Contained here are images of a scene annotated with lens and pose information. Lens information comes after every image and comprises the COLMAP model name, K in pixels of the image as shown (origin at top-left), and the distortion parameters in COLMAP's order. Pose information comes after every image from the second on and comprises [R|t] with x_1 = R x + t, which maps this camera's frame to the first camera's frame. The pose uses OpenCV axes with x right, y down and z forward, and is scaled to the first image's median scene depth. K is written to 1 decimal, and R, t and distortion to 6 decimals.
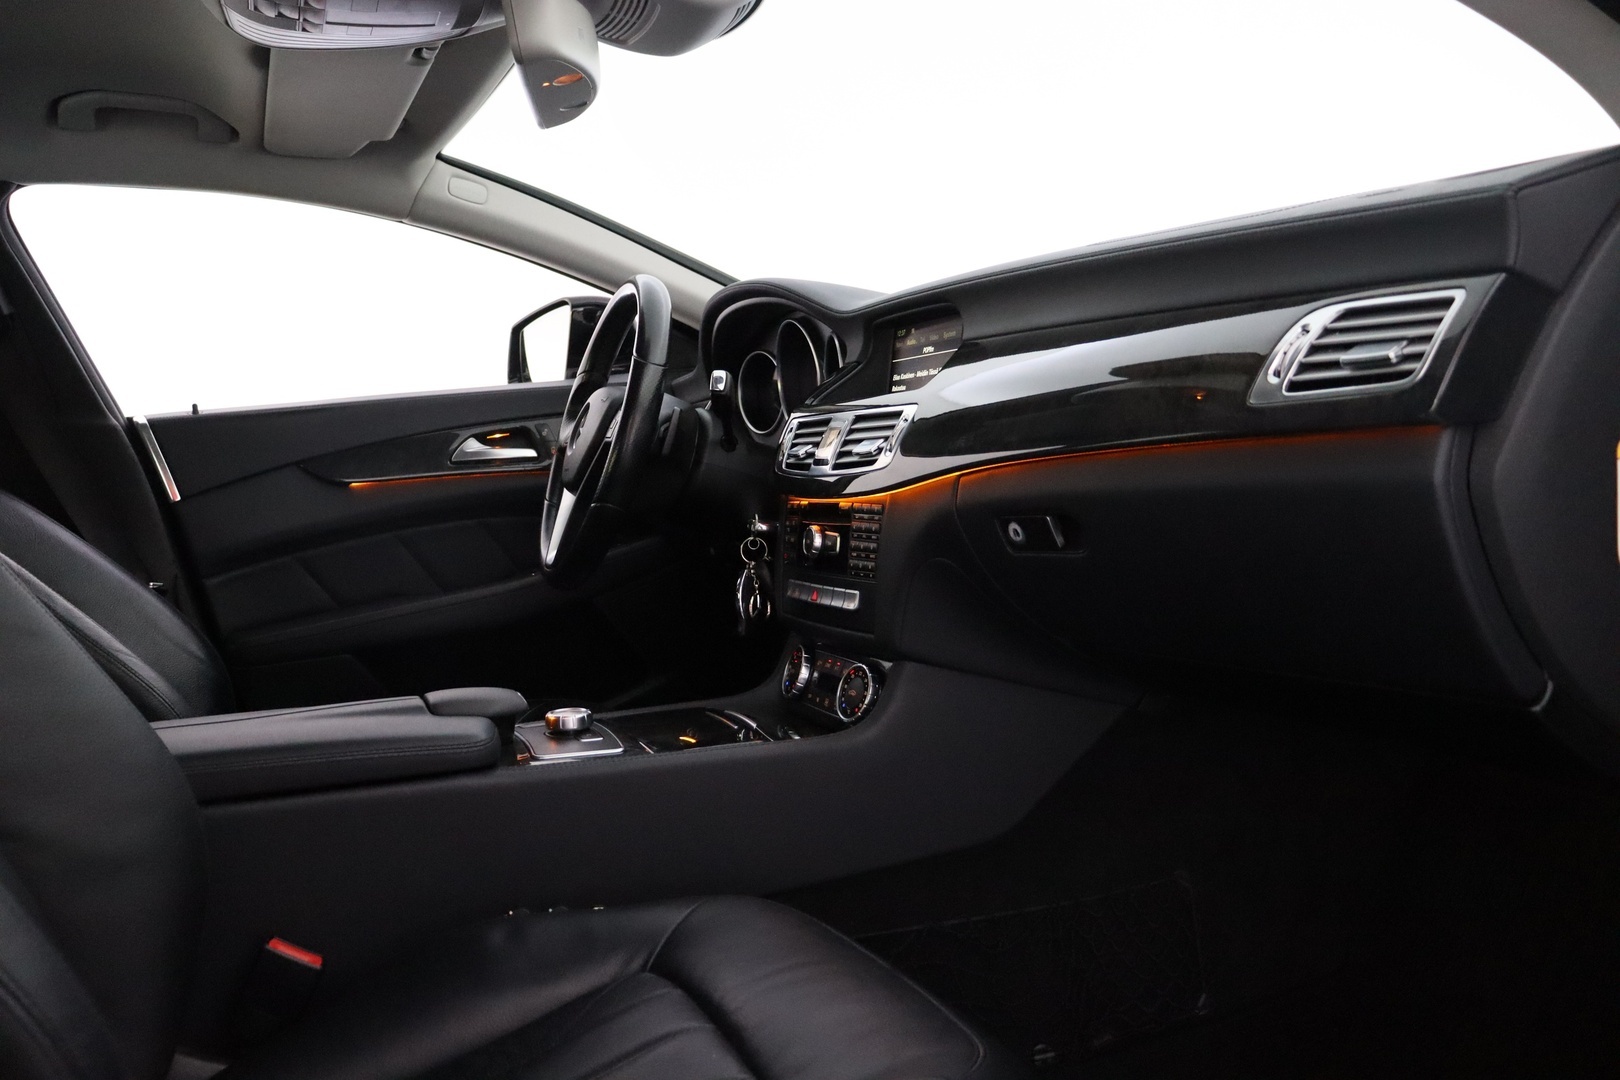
lens RADIAL K [[1366.4, 0, 810.0], [0, 1366.4, 540.0], [0, 0, 1]] dist [-0.117766, 0.106342]
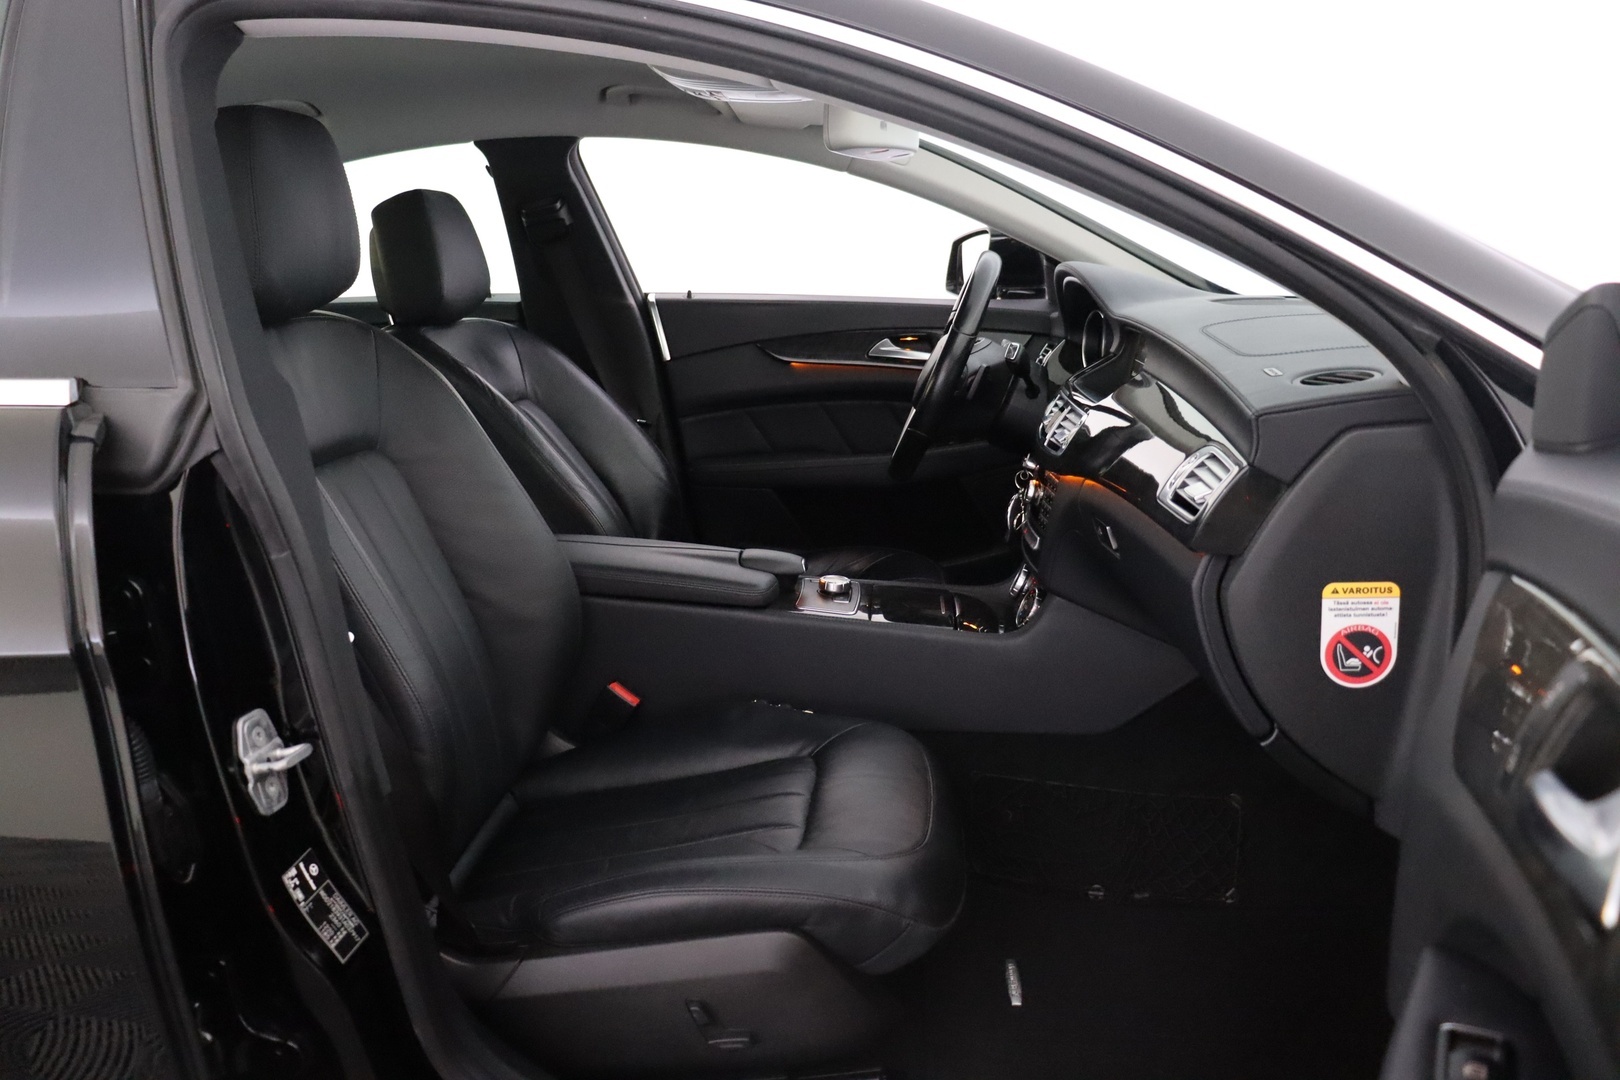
lens RADIAL K [[1366.4, 0, 810.0], [0, 1366.4, 540.0], [0, 0, 1]] dist [-0.117766, 0.106342]
pose [[0.895284, 0.199311, -0.398424, 0.296837], [-0.138147, 0.974459, 0.177047, -0.135489], [0.423536, -0.103466, 0.899951, -0.262744]]
